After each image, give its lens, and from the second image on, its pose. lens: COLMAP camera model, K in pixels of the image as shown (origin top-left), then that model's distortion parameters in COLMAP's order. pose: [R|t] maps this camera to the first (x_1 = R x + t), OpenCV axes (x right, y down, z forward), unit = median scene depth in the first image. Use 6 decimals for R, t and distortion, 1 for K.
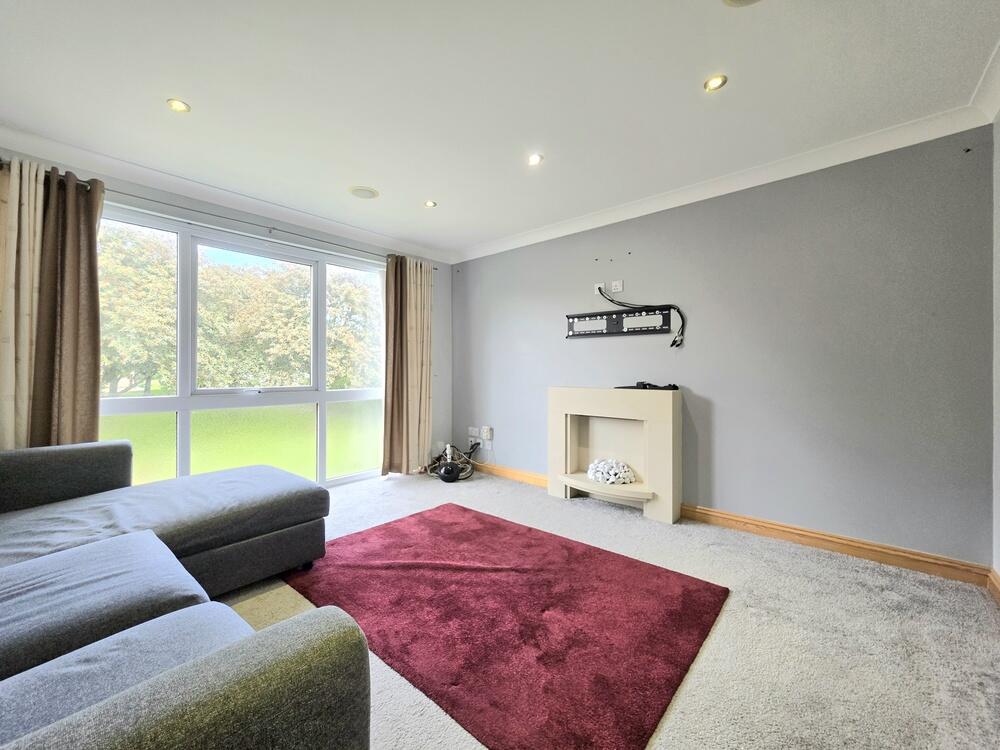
lens RADIAL K [[405.0, 0, 500.0], [0, 405.0, 375.0], [0, 0, 1]] dist [-0.000874, -0.000134]
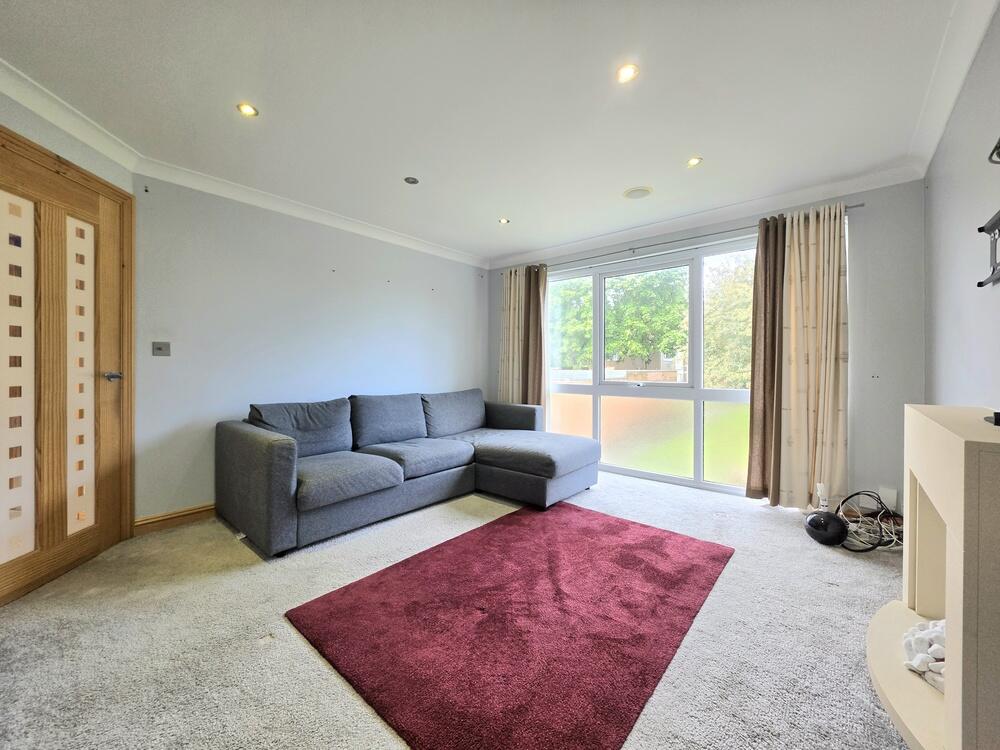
lens RADIAL K [[402.1, 0, 500.0], [0, 402.1, 375.0], [0, 0, 1]] dist [-0.000519, -0.000070]
pose [[0.003164, 0.016738, -0.999855, 0.675643], [-0.016380, 0.999727, 0.016684, -0.002308], [0.999861, 0.016325, 0.003437, 0.650103]]
